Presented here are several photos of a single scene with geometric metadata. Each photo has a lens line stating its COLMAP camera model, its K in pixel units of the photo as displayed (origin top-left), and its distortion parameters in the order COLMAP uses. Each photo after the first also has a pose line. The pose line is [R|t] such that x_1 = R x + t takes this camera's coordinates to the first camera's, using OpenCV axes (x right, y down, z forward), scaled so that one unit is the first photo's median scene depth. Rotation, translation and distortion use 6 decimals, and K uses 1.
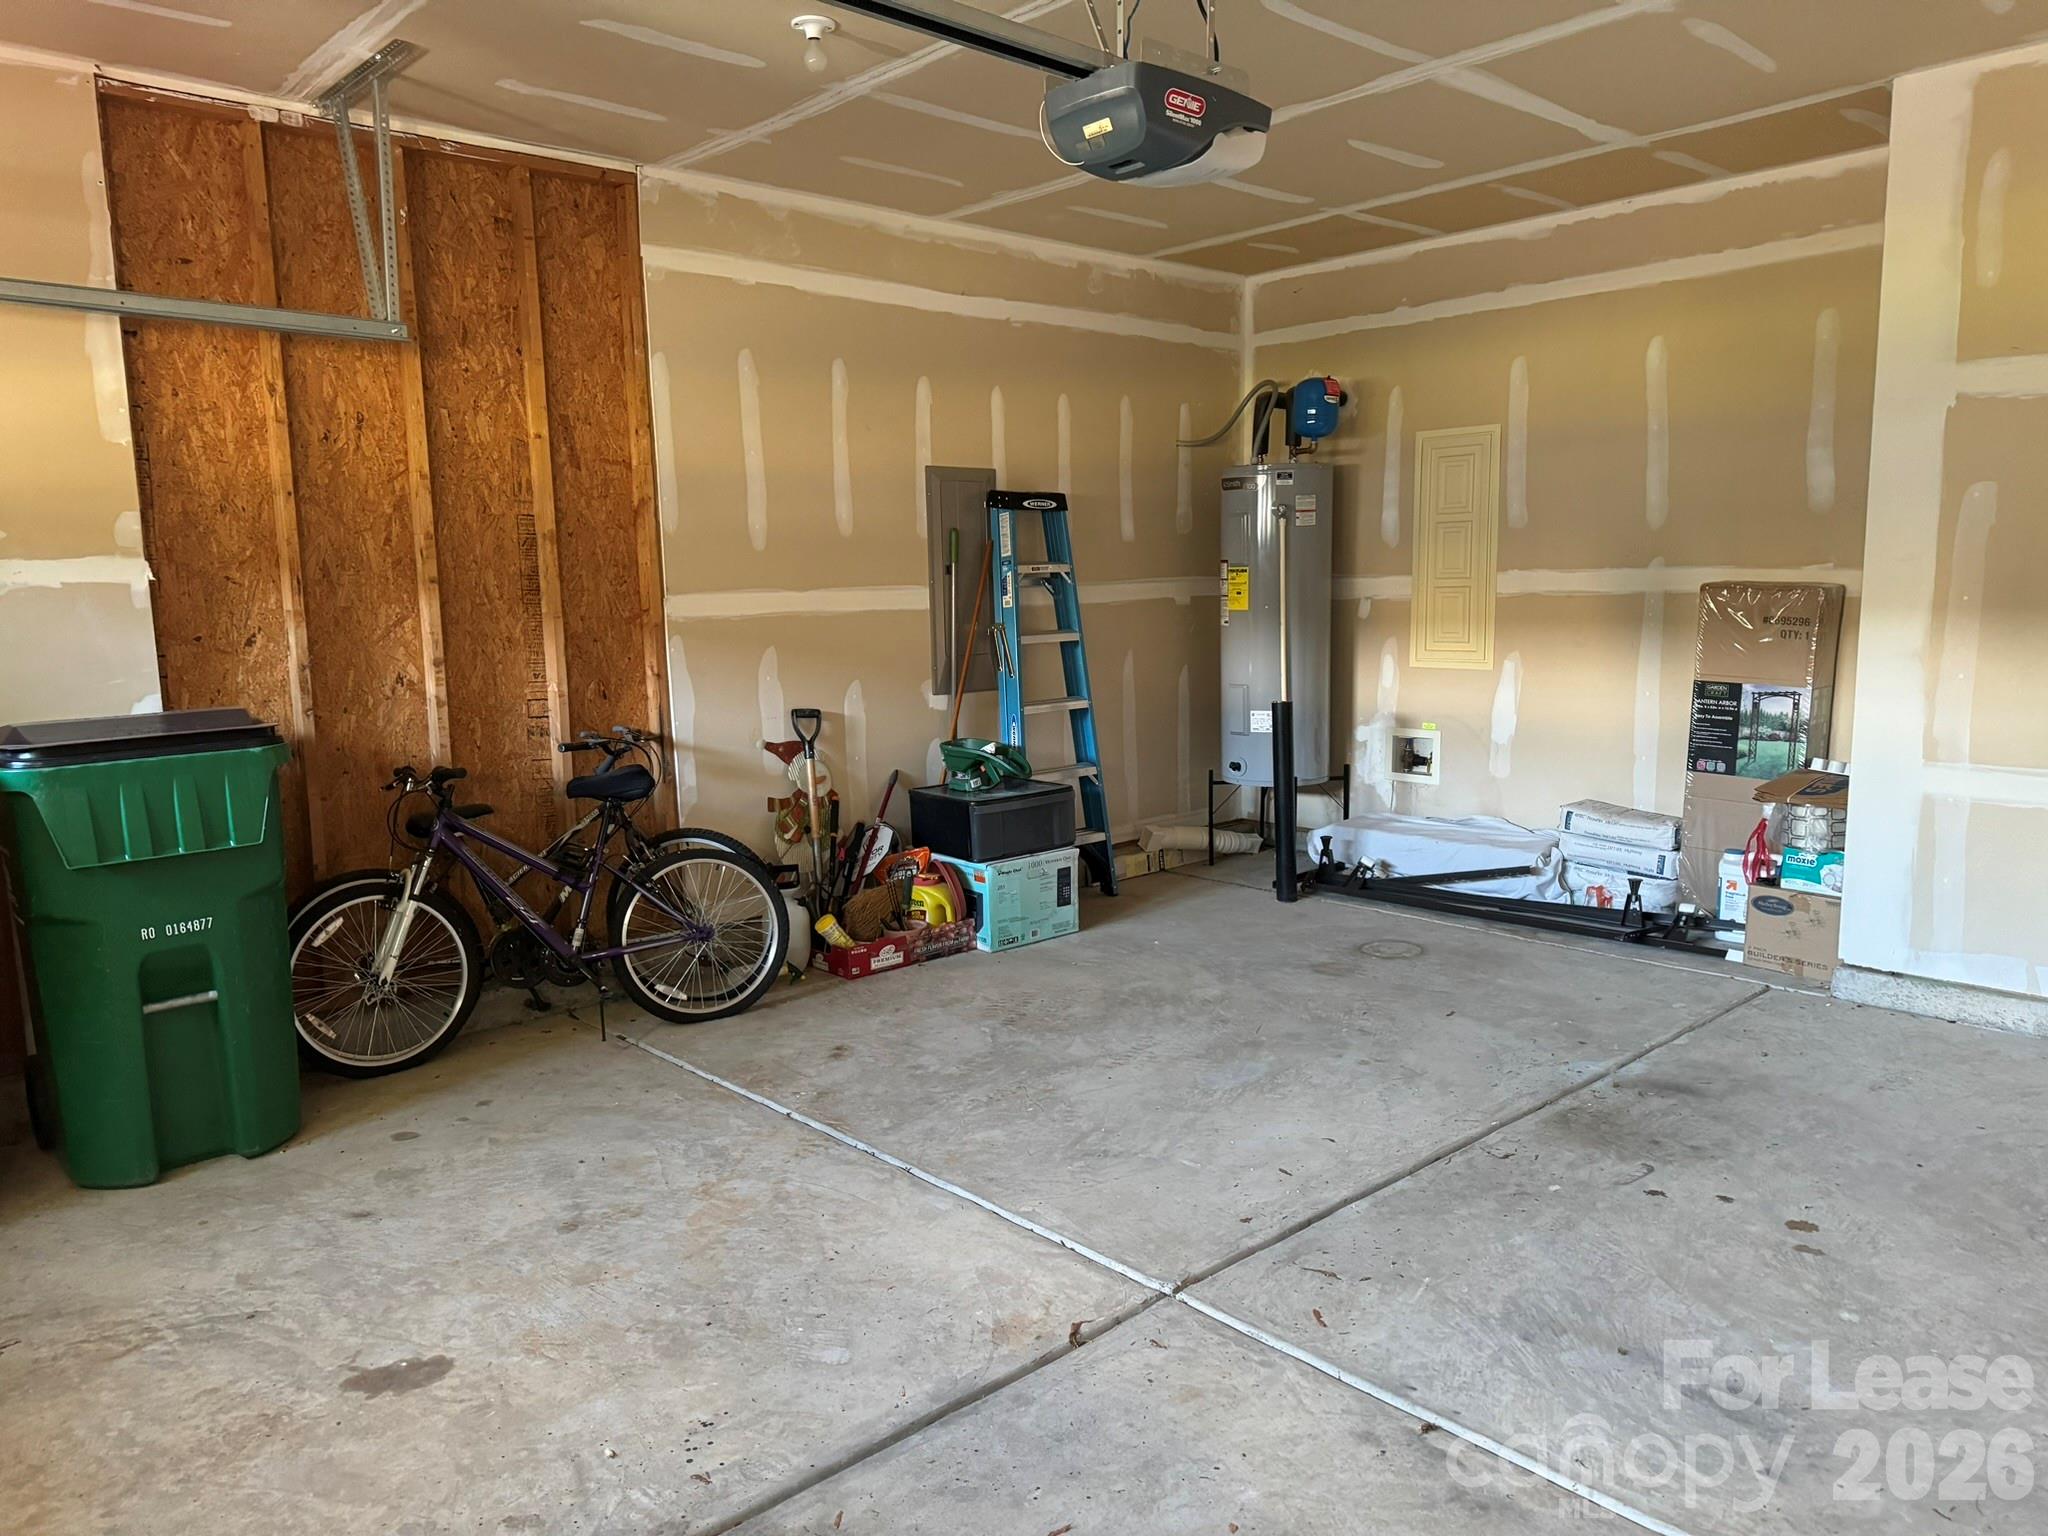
lens RADIAL K [[1427.6, 0, 1024.6], [0, 1427.6, 769.3], [0, 0, 1]] dist [0.016741, -0.008486]
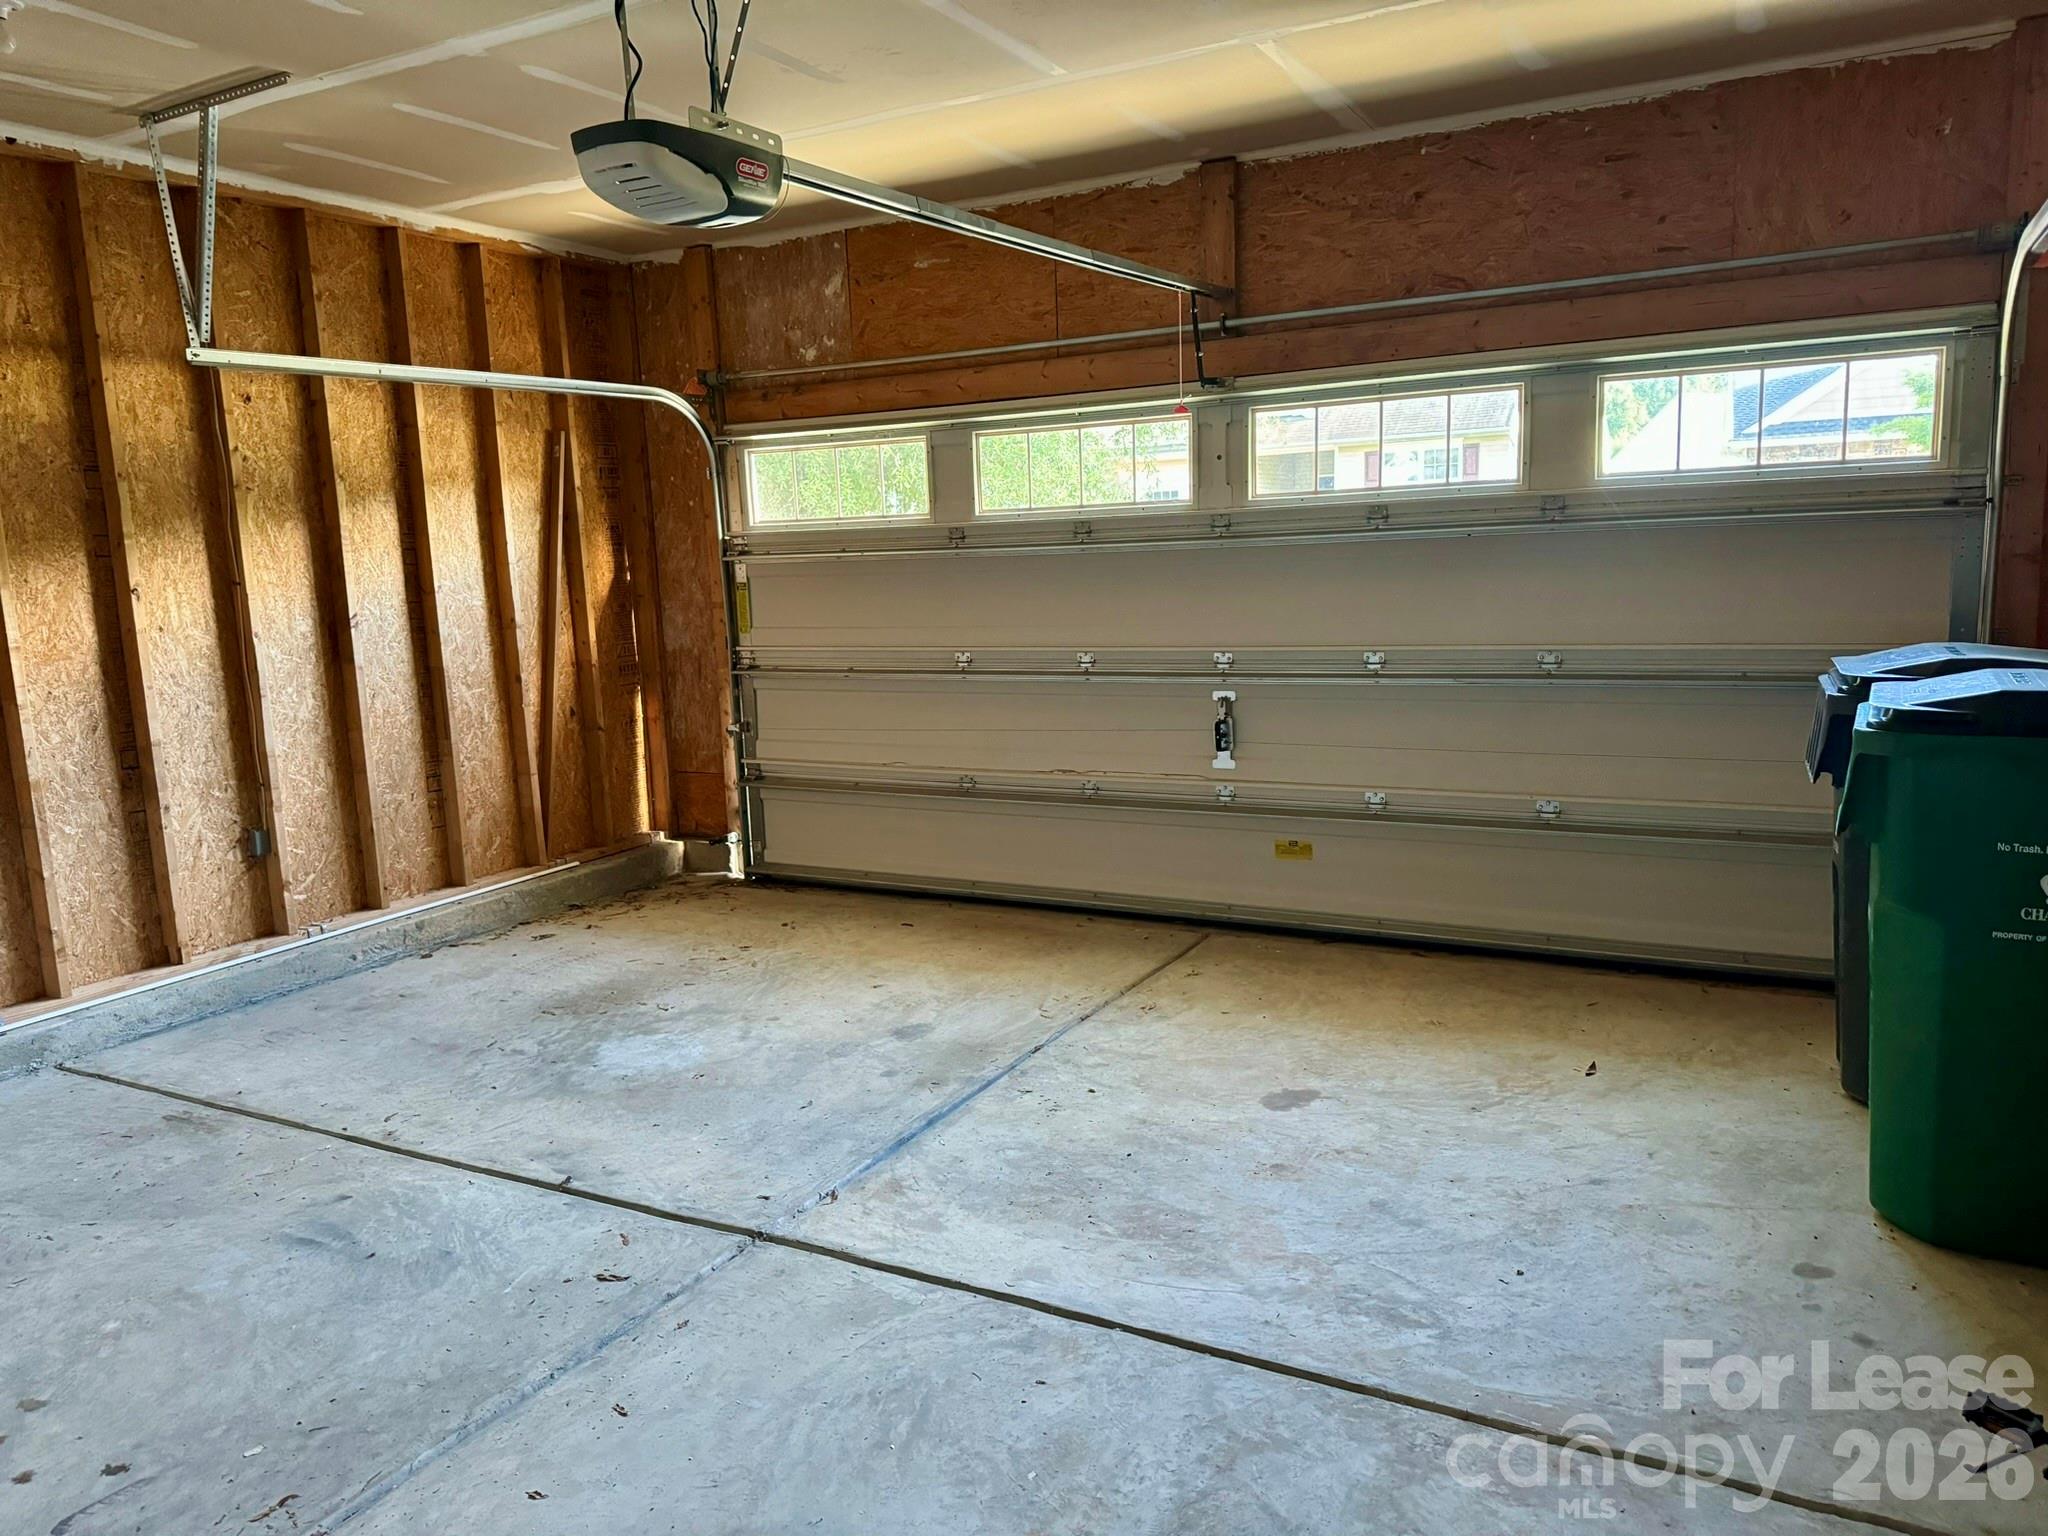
lens RADIAL K [[1427.6, 0, 1022.9], [0, 1427.6, 767.1], [0, 0, 1]] dist [0.016741, -0.008486]
pose [[-0.939808, 0.111328, -0.323059, 0.219520], [0.012908, 0.956329, 0.292007, -0.287315], [0.341459, 0.270261, -0.900203, 1.903462]]
